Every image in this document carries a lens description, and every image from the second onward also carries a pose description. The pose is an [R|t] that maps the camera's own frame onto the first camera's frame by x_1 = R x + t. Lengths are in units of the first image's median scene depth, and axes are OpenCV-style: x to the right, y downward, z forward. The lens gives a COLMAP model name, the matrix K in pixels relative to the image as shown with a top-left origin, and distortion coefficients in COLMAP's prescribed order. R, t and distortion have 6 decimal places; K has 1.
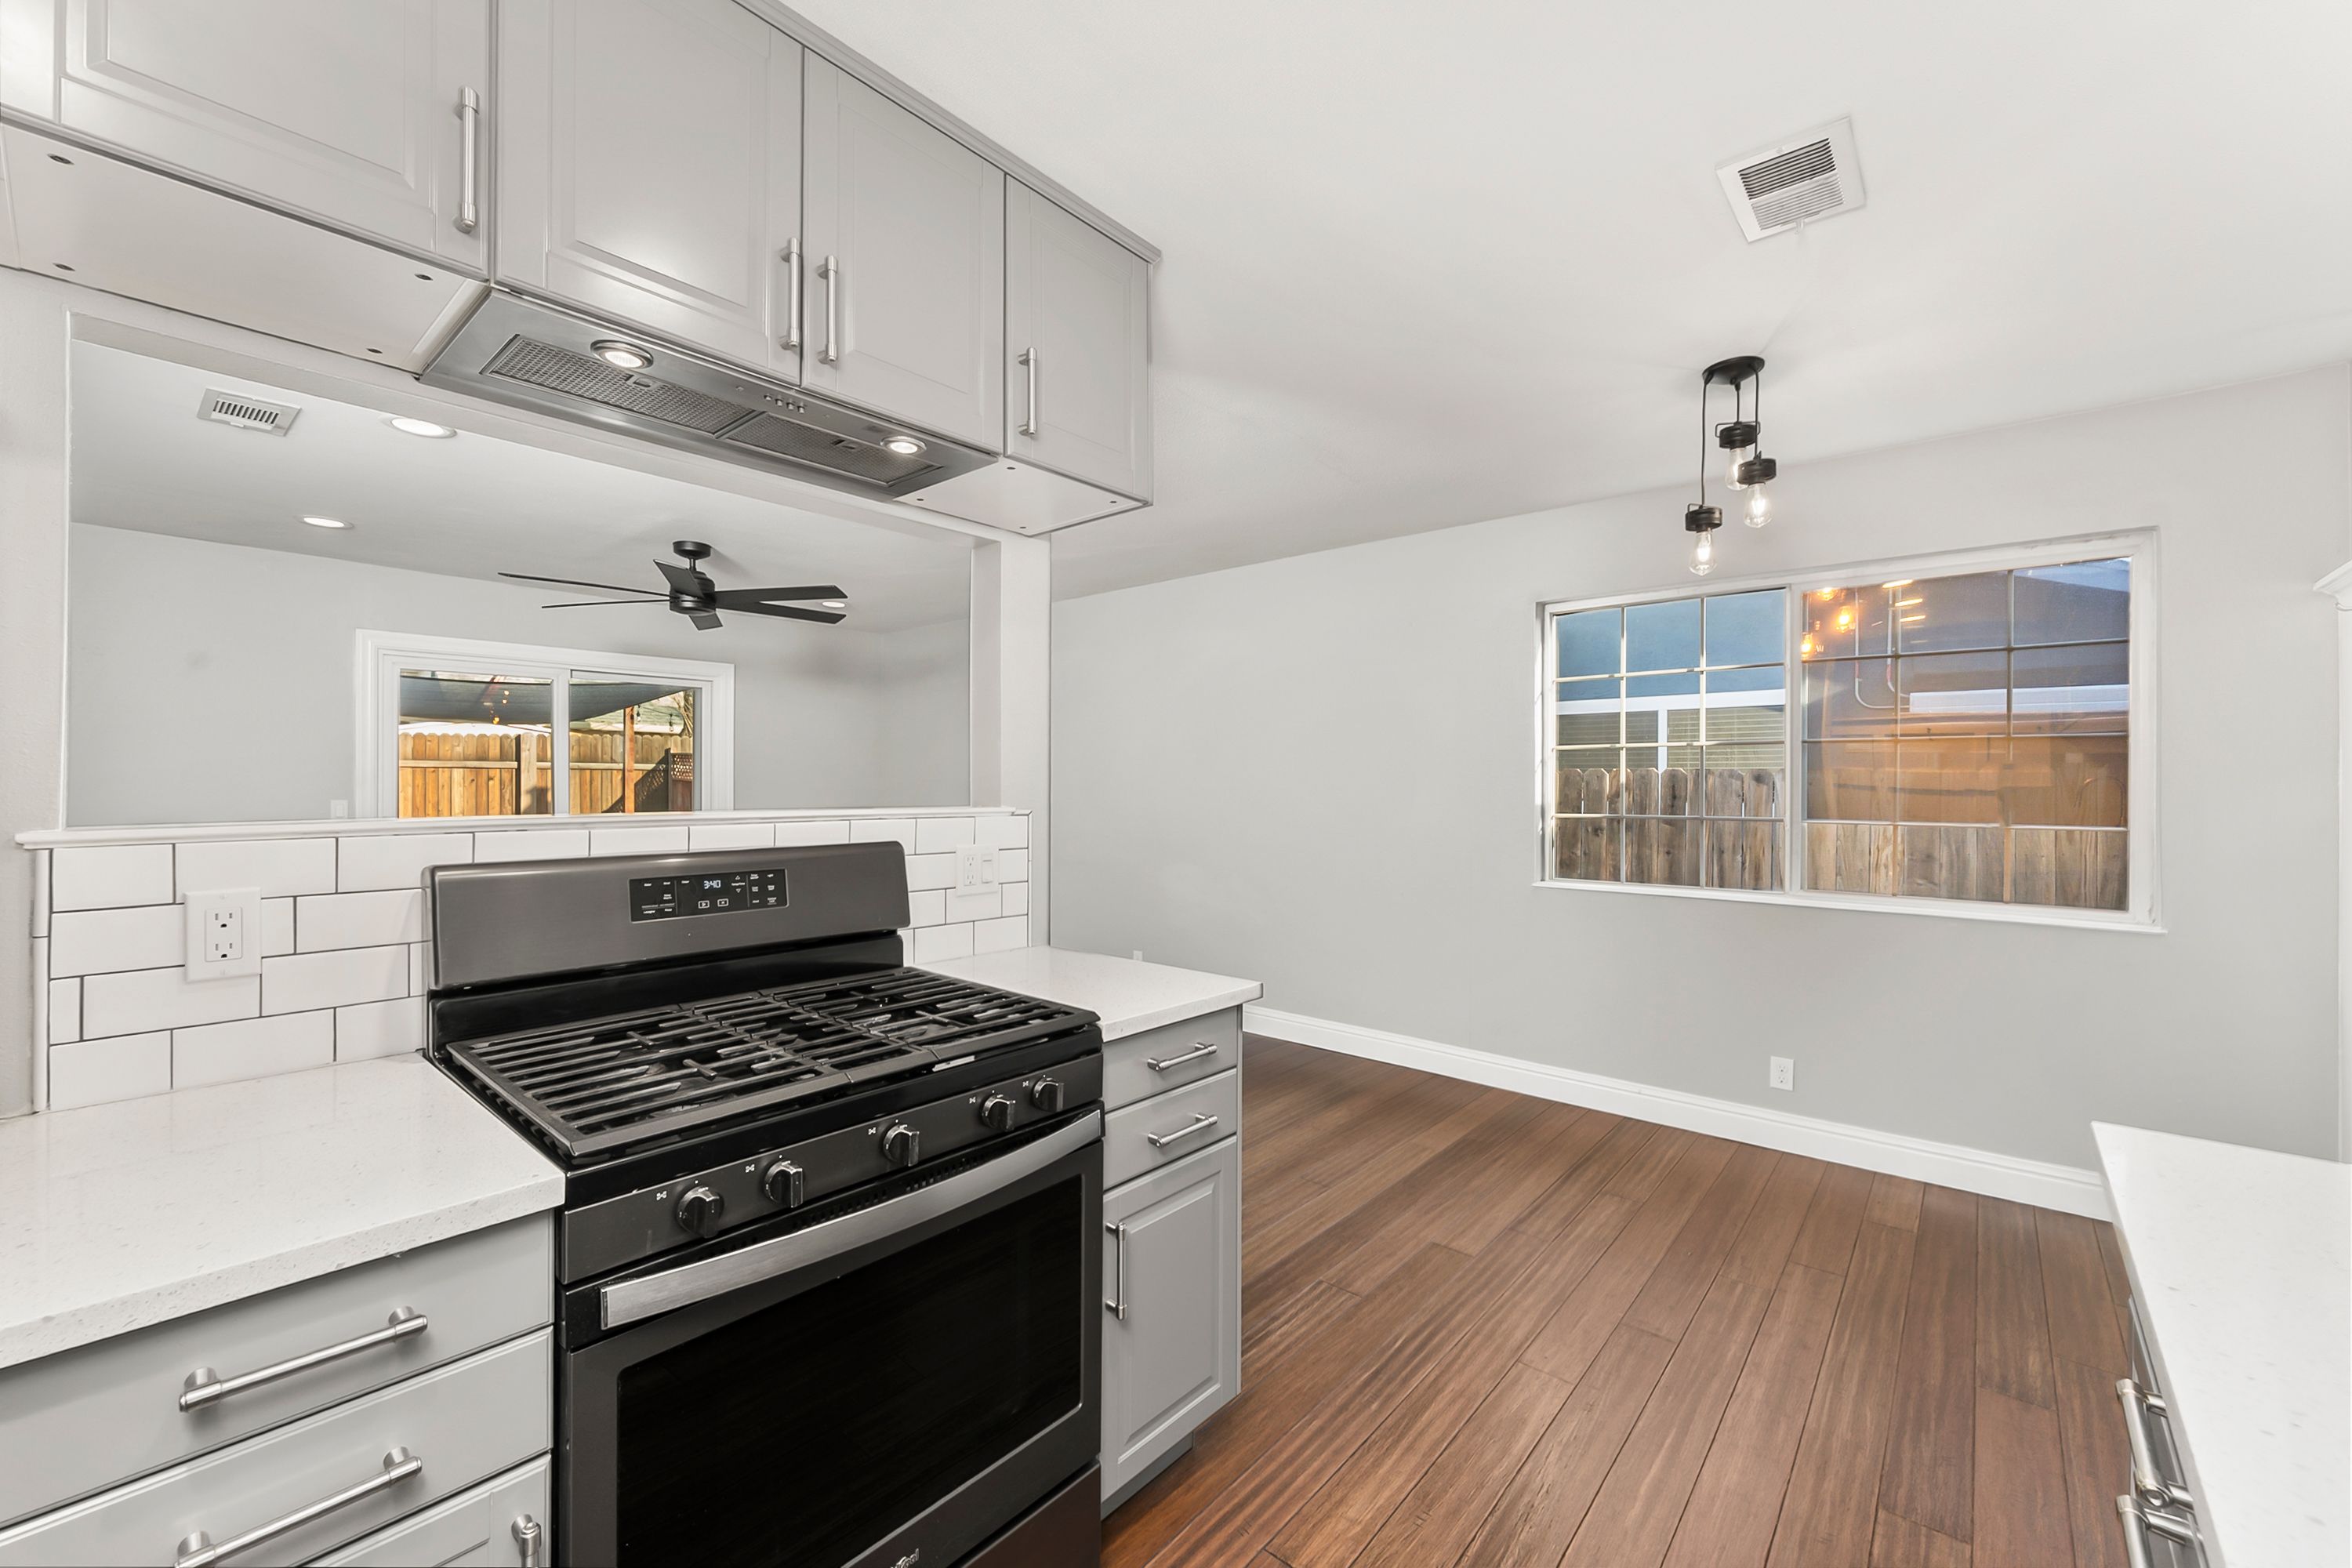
lens RADIAL K [[944.1, 0, 1172.3], [0, 944.1, 787.4], [0, 0, 1]] dist [0.001402, -0.001173]
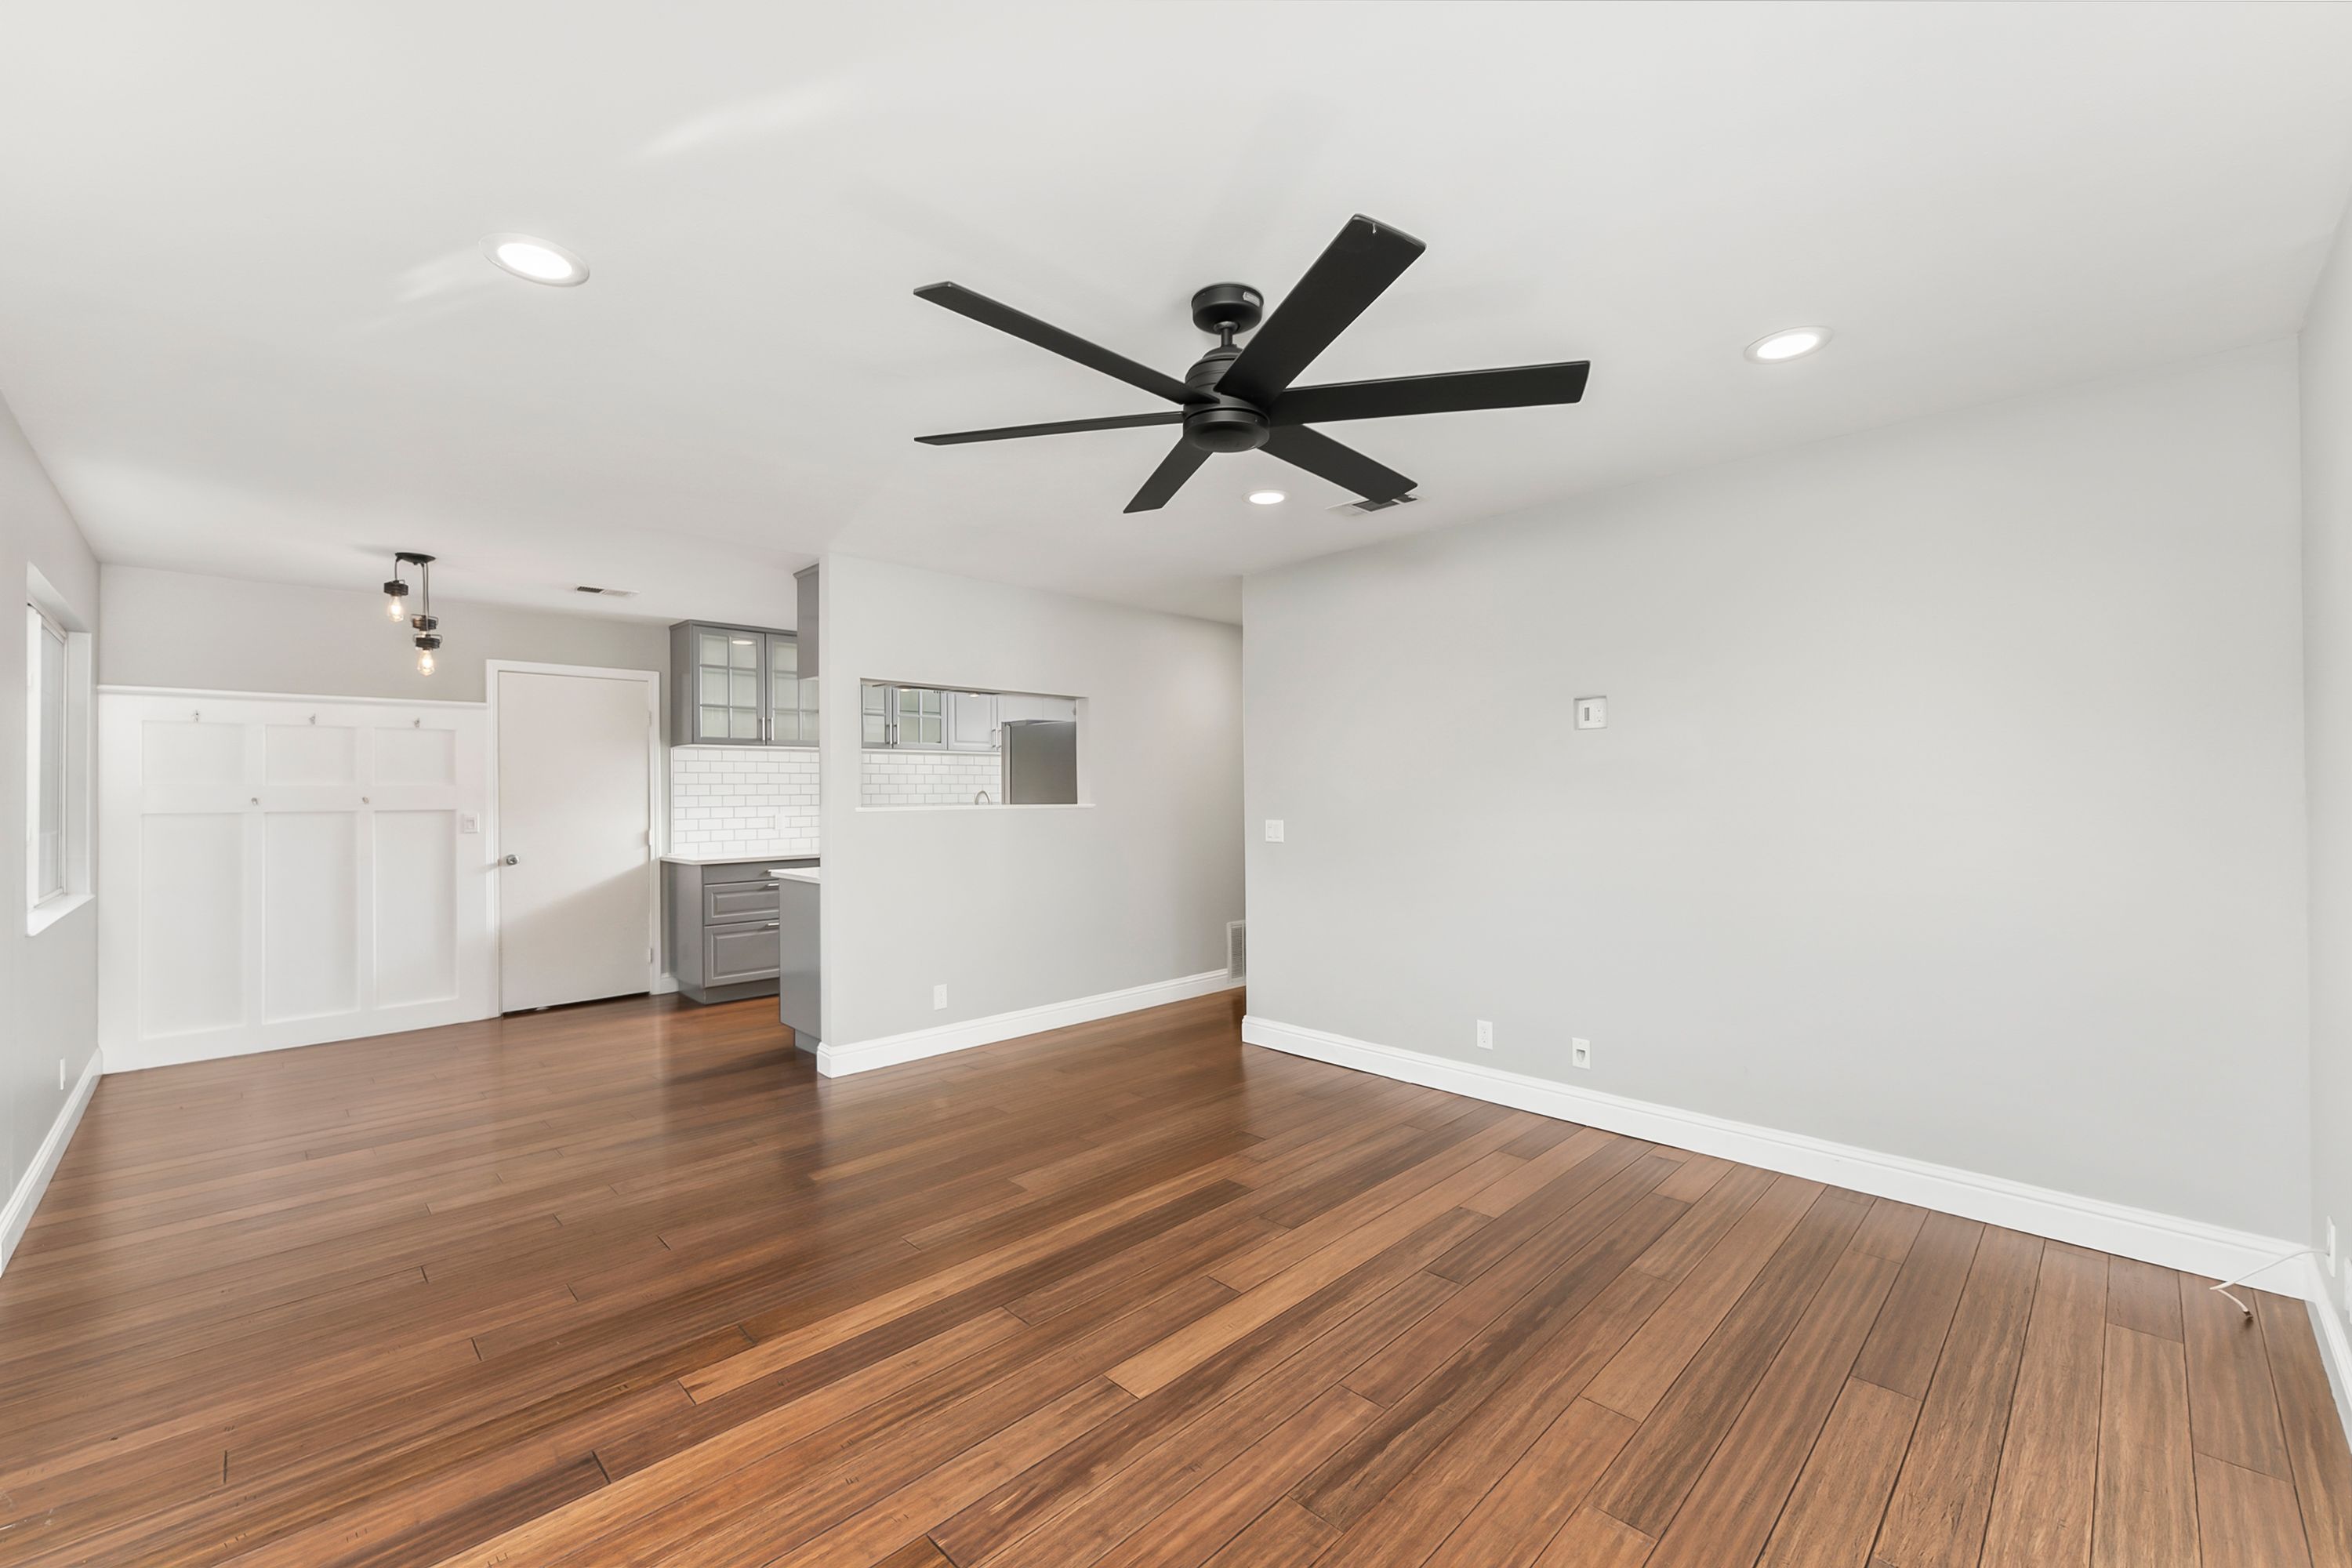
lens RADIAL K [[944.1, 0, 1173.1], [0, 944.1, 780.8], [0, 0, 1]] dist [0.001402, -0.001173]
pose [[-0.996437, 0.004970, 0.084195, -1.092838], [0.004162, 0.999944, -0.009771, -0.015467], [-0.084238, -0.009385, -0.996401, 3.075759]]
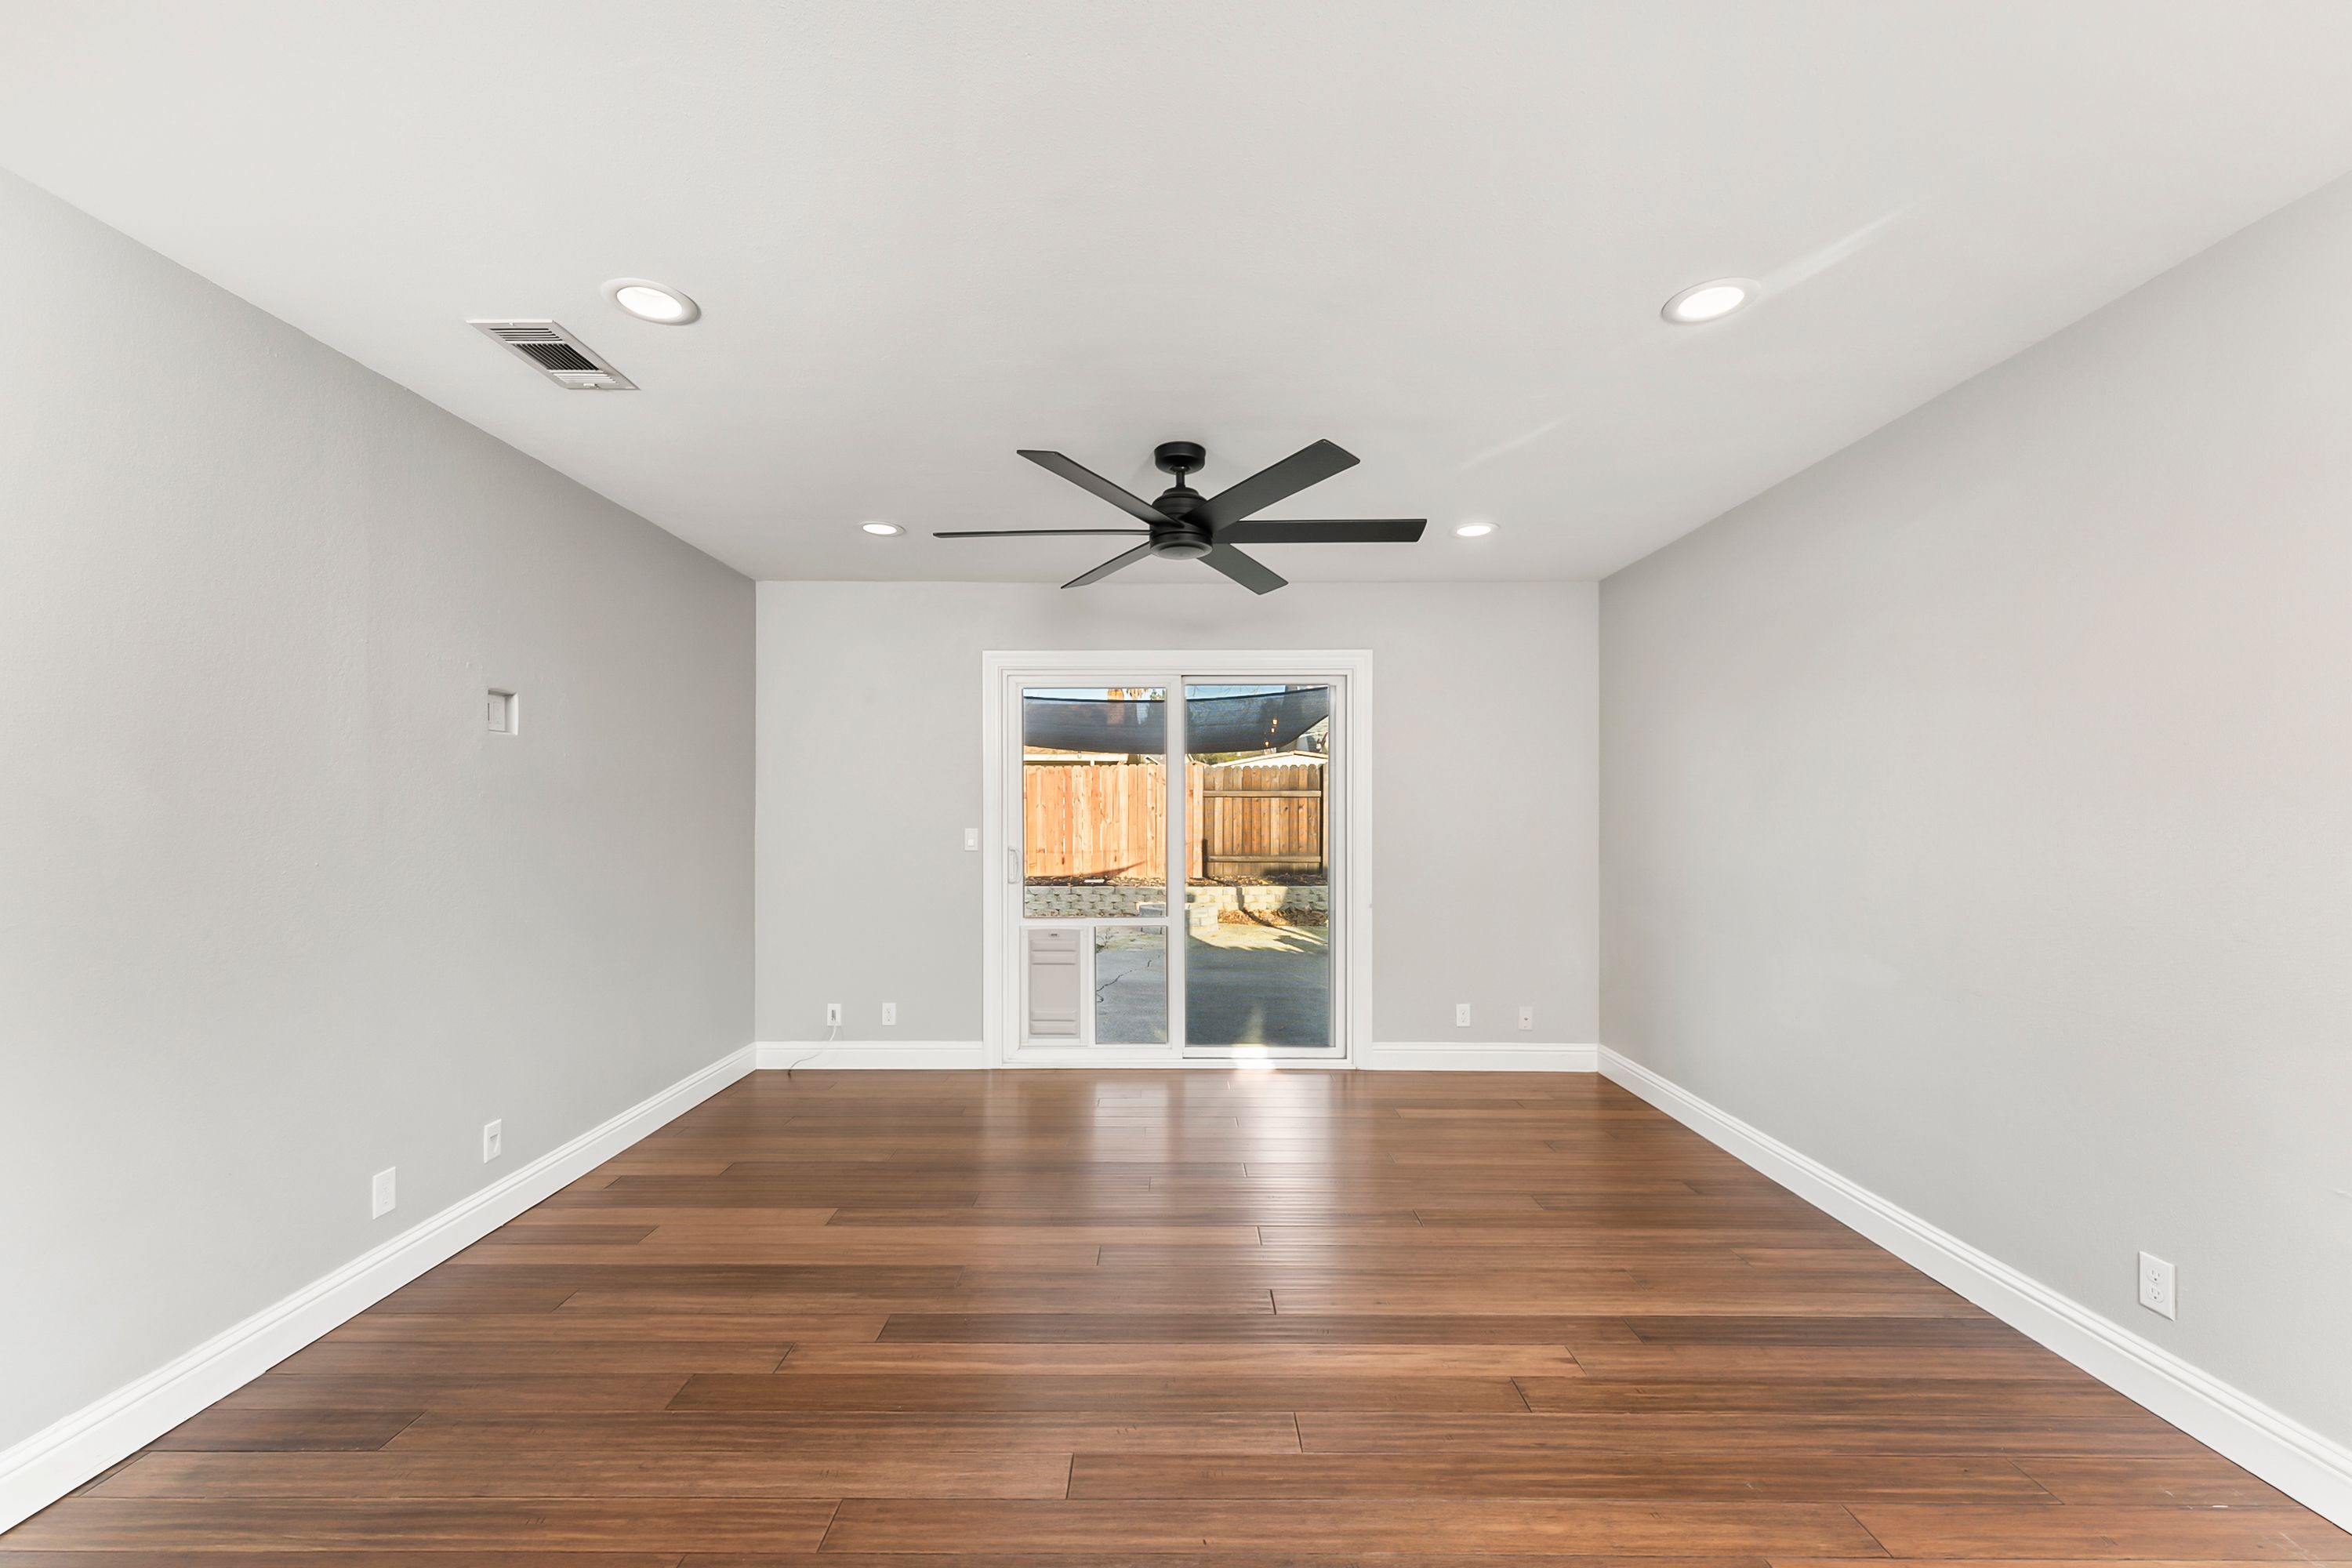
lens RADIAL K [[944.1, 0, 1167.2], [0, 944.1, 807.9], [0, 0, 1]] dist [0.001402, -0.001173]
pose [[0.647240, -0.005049, -0.762269, -0.022840], [-0.000583, 0.999974, -0.007119, -0.002120], [0.762286, 0.005052, 0.647221, 1.156199]]
